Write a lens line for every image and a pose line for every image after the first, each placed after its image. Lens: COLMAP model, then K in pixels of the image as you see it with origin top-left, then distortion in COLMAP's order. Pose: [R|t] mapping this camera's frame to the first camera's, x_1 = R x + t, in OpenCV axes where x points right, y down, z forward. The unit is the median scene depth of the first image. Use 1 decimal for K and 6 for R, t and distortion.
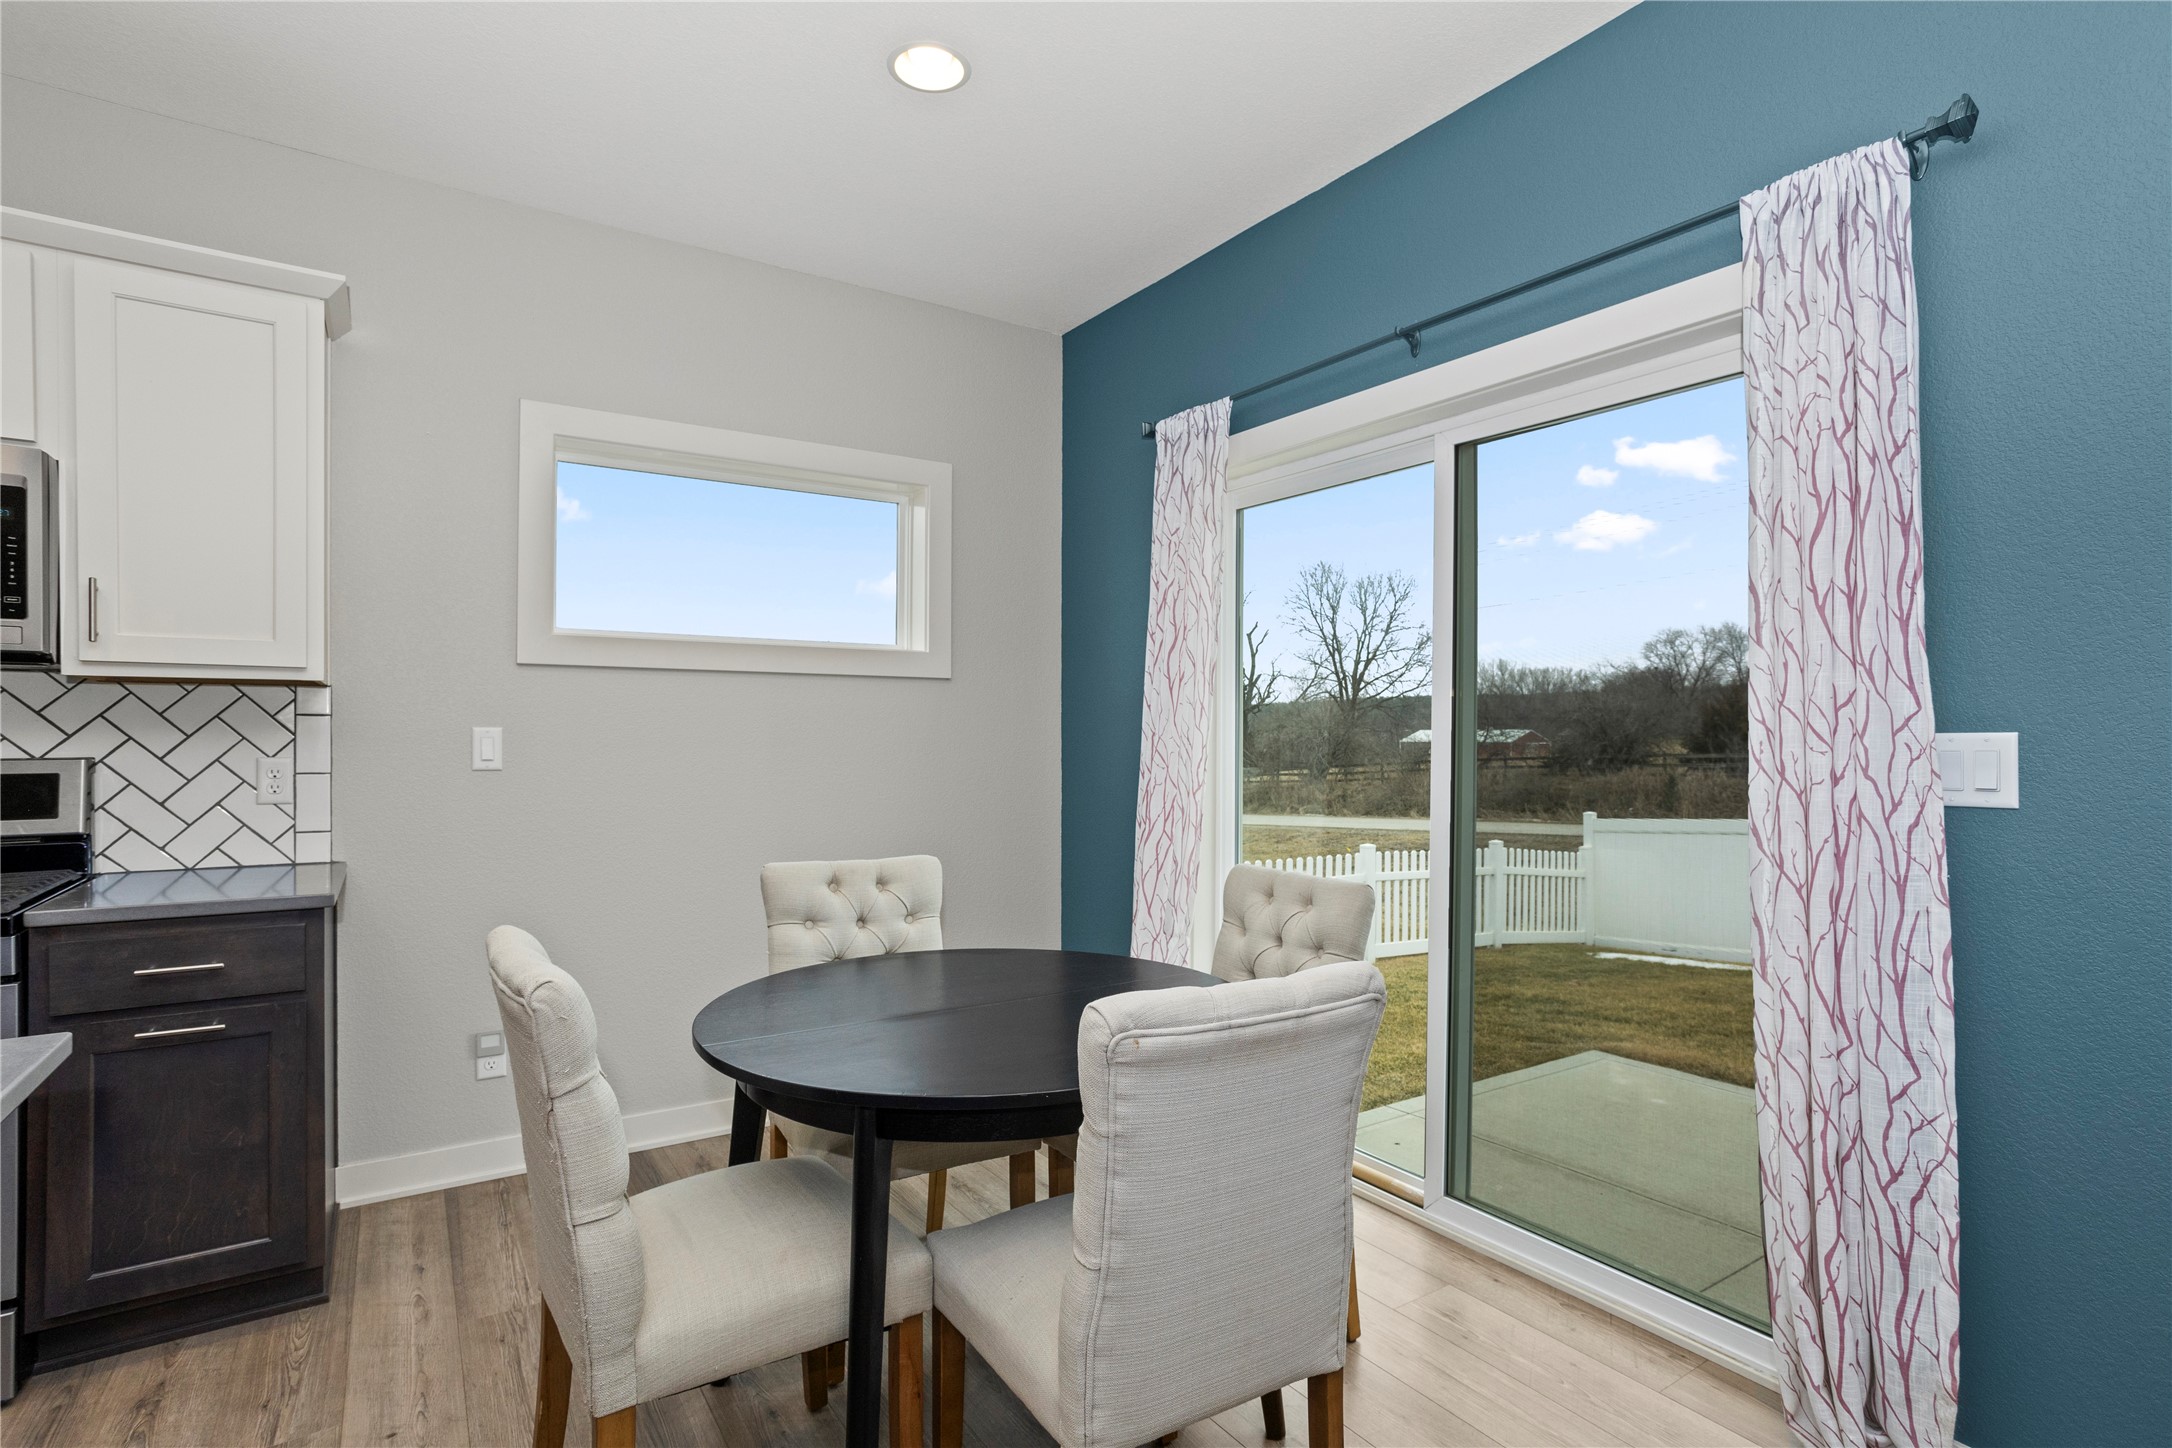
lens RADIAL K [[1068.5, 0, 1088.2], [0, 1068.5, 745.4], [0, 0, 1]] dist [-0.047658, 0.027416]
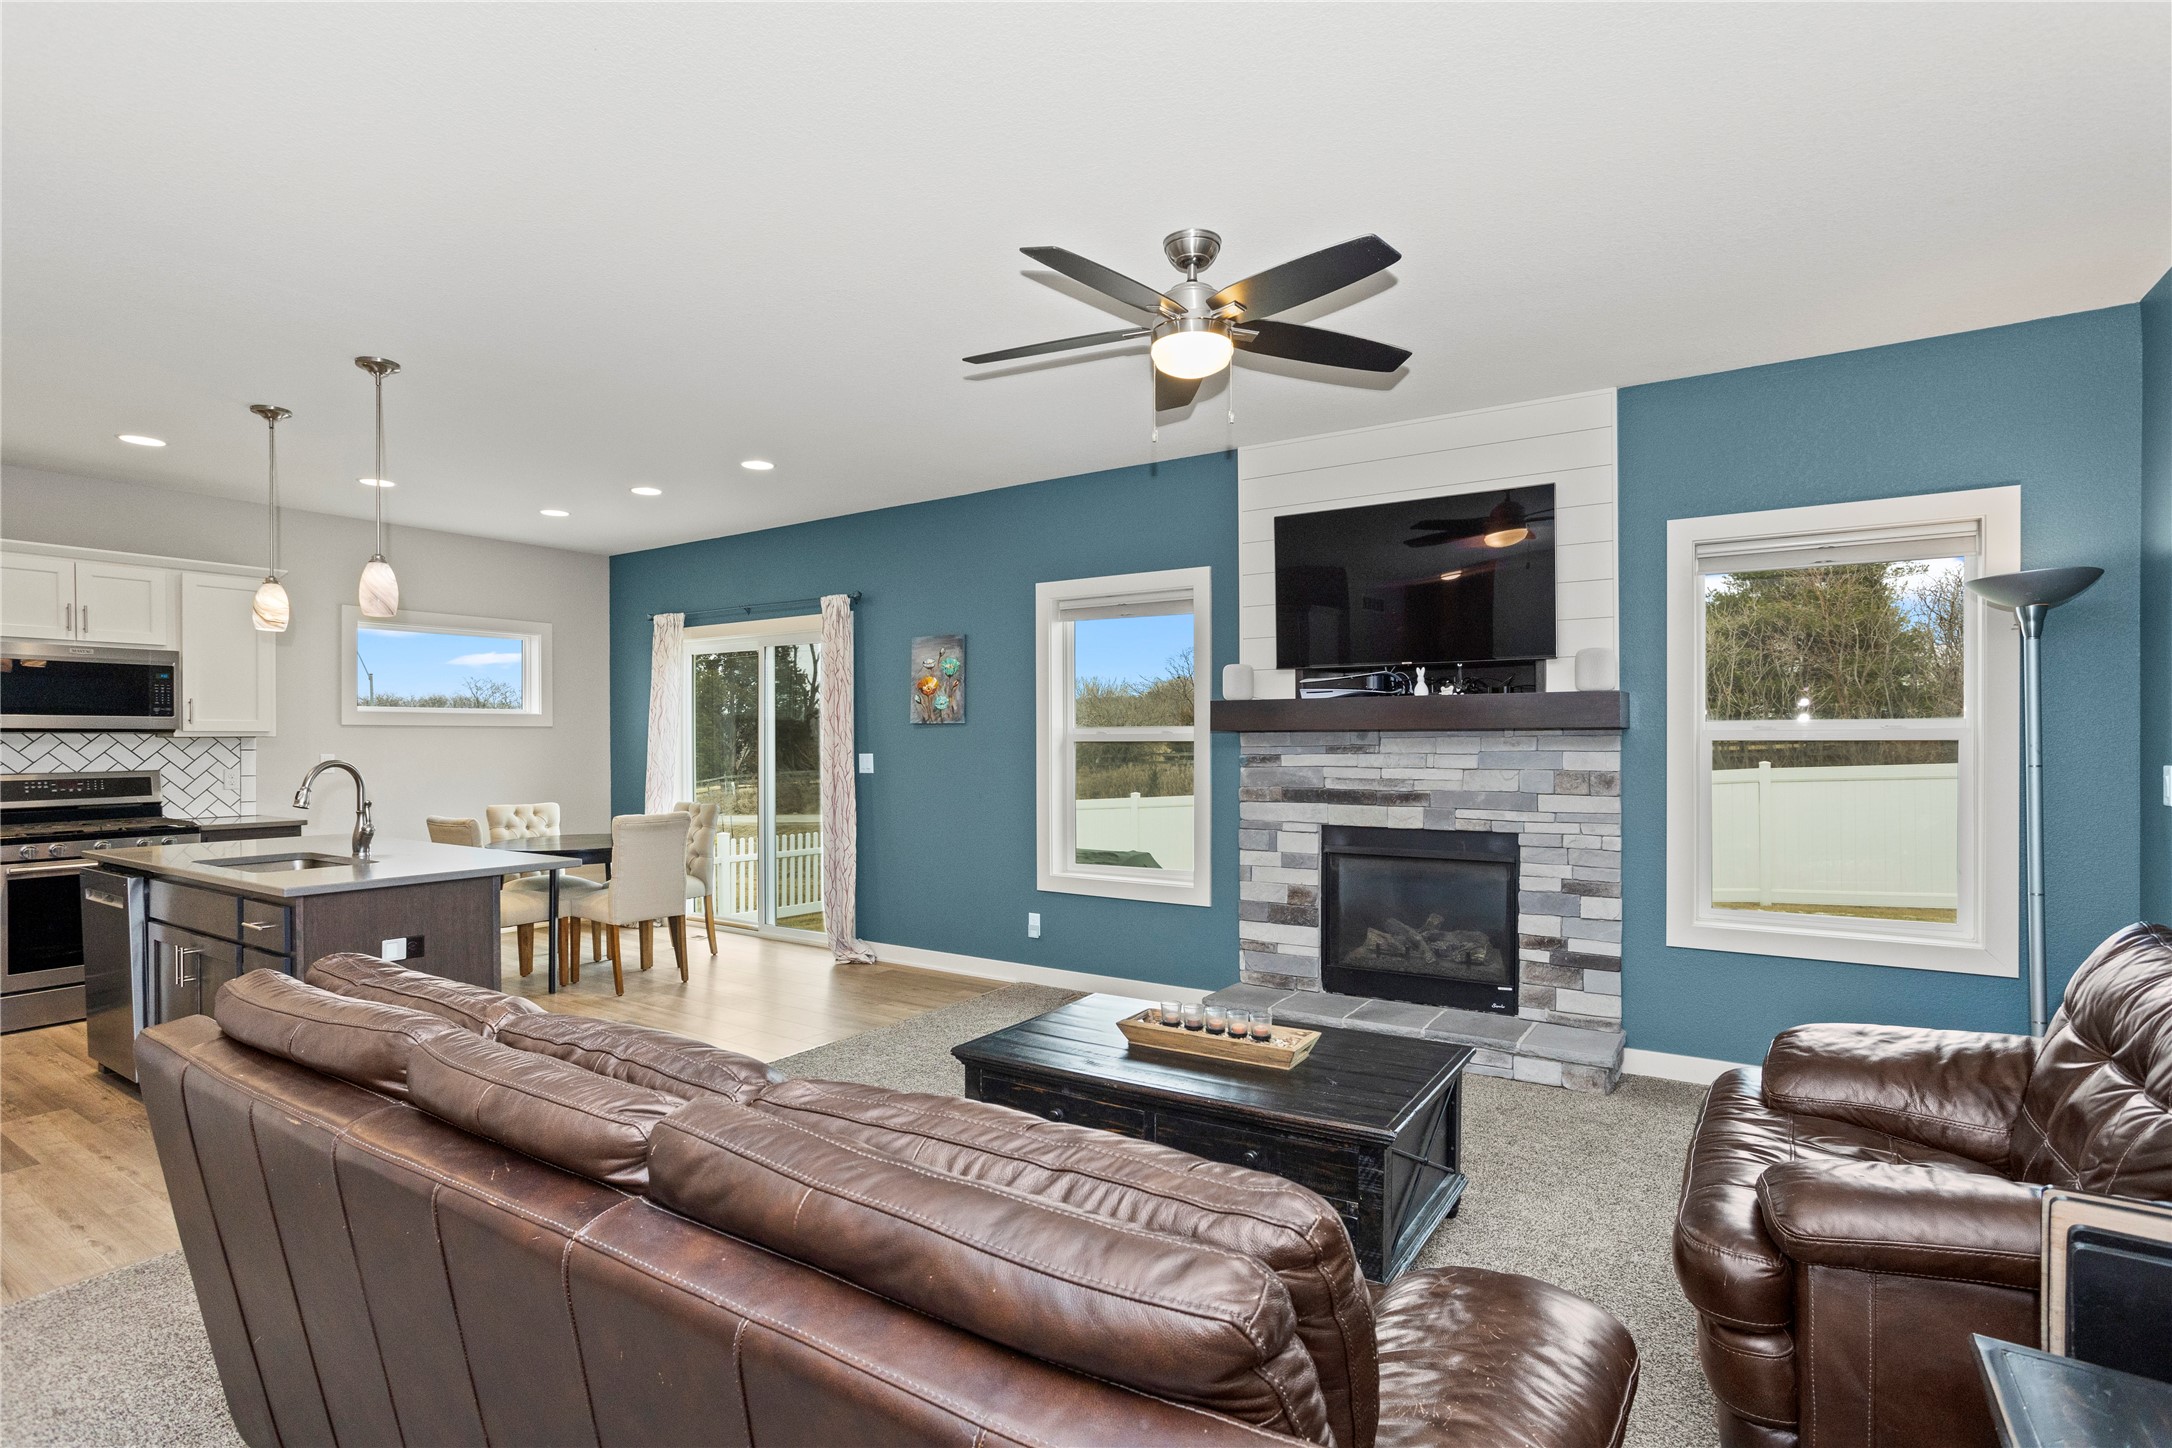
lens RADIAL K [[1068.5, 0, 1104.2], [0, 1068.5, 751.5], [0, 0, 1]] dist [-0.047658, 0.027416]
pose [[0.918960, -0.011088, 0.394195, 0.074986], [0.009714, 0.999938, 0.005482, -0.022874], [-0.394231, -0.001209, 0.919011, -2.020439]]
